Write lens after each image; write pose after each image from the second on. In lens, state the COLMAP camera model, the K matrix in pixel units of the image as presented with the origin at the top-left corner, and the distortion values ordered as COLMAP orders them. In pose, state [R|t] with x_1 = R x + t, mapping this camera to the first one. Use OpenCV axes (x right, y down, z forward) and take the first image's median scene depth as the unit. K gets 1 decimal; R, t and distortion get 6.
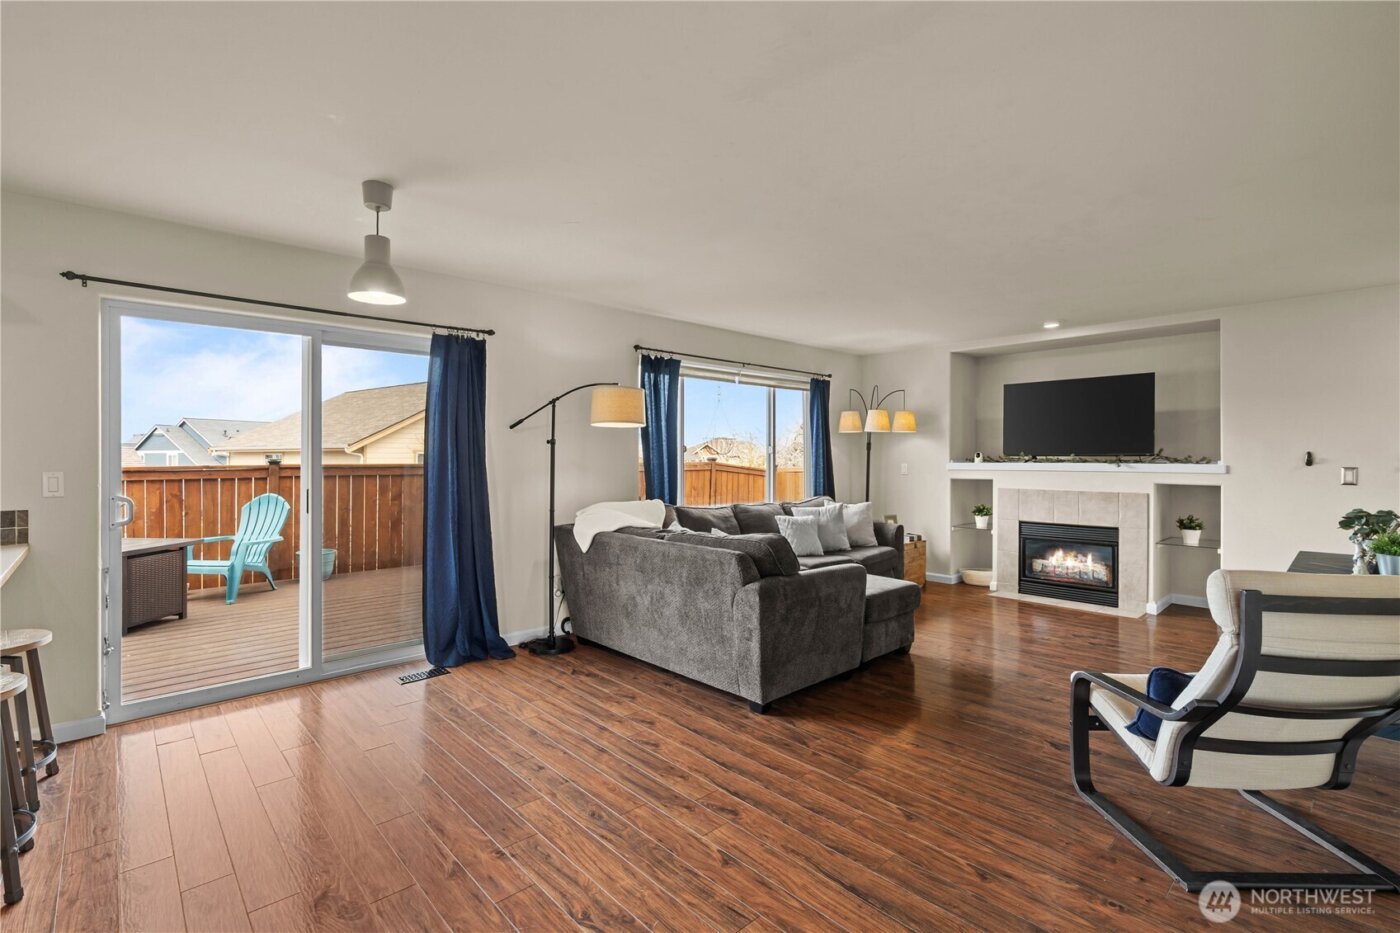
lens RADIAL K [[640.1, 0, 700.0], [0, 640.1, 466.5], [0, 0, 1]] dist [0.000561, 0.000409]
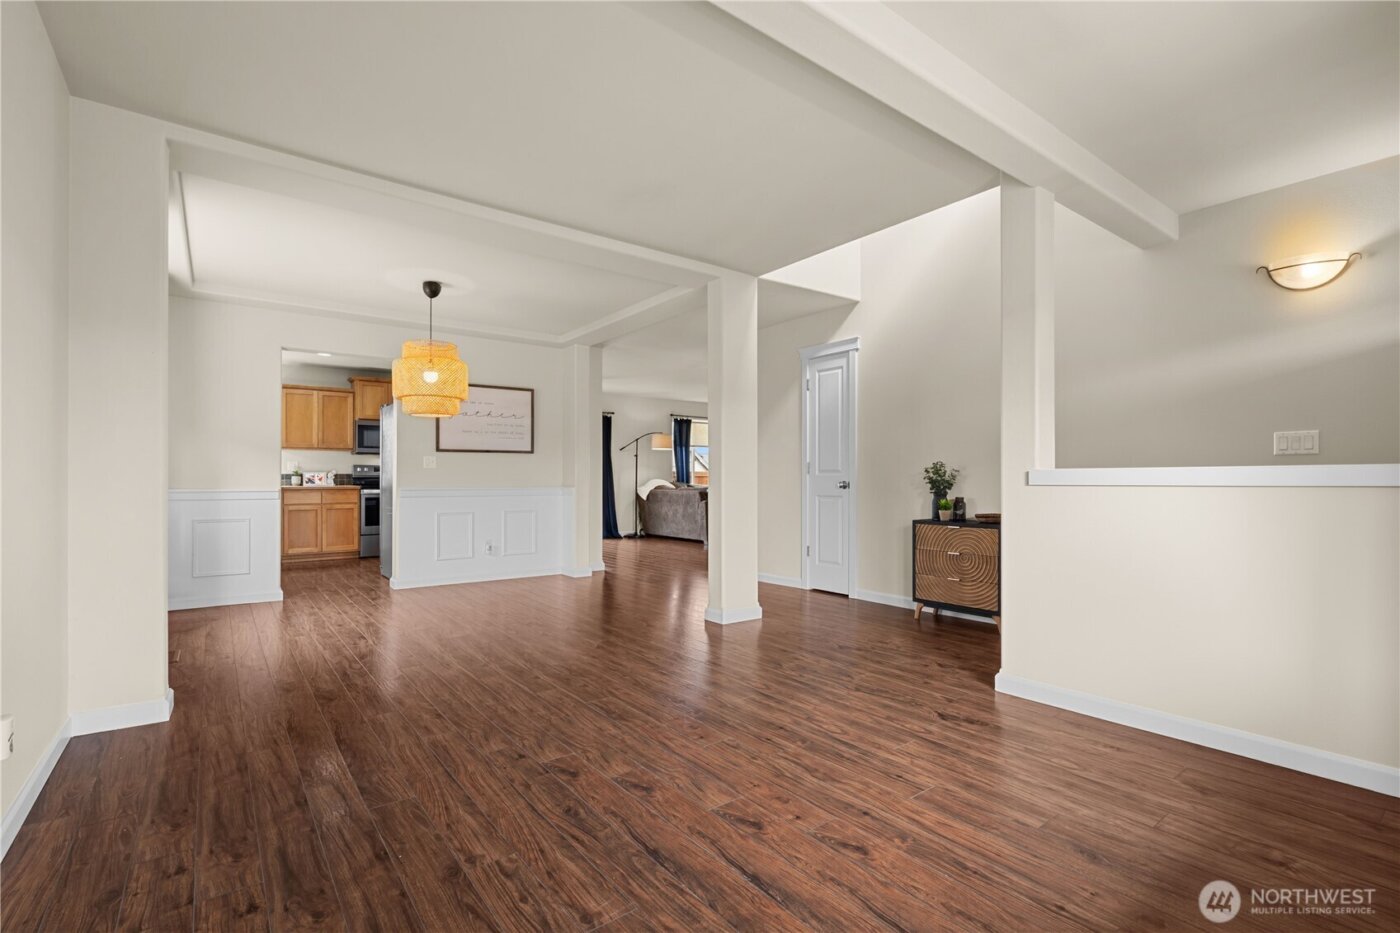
lens RADIAL K [[656.0, 0, 698.2], [0, 656.0, 480.1], [0, 0, 1]] dist [-0.000892, -0.000036]
pose [[0.995113, -0.000362, -0.098739, 0.267353], [-0.001104, 0.999890, -0.014786, 0.095141], [0.098733, 0.014823, 0.995004, -1.552409]]
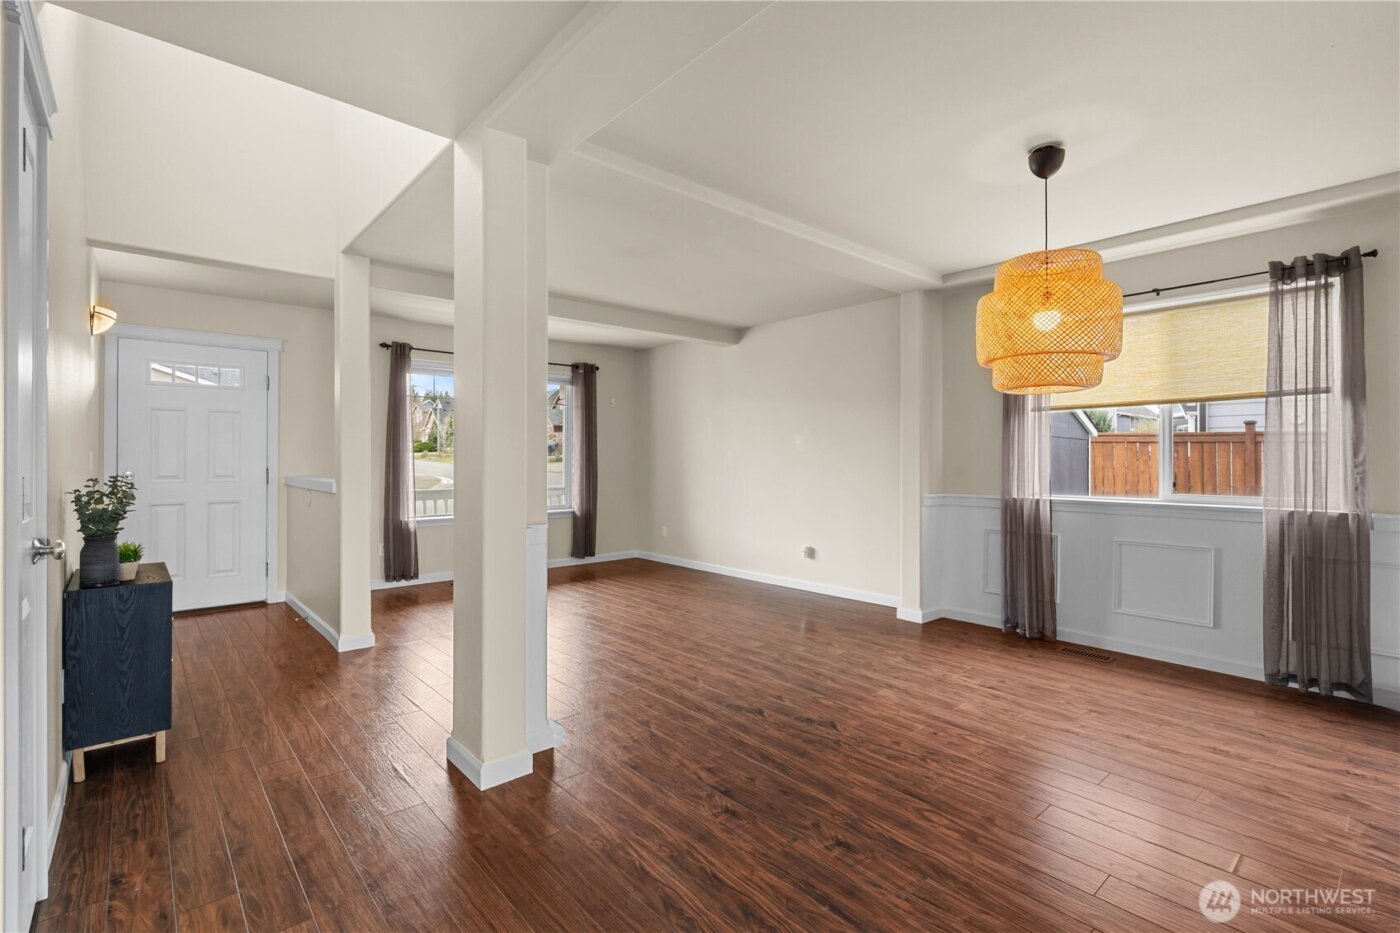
lens RADIAL K [[640.1, 0, 700.0], [0, 640.1, 466.5], [0, 0, 1]] dist [0.000561, 0.000409]
pose [[-0.999730, -0.001157, 0.023213, -0.812456], [-0.000779, 0.999868, 0.016260, -0.177390], [-0.023229, 0.016237, -0.999598, 5.732019]]
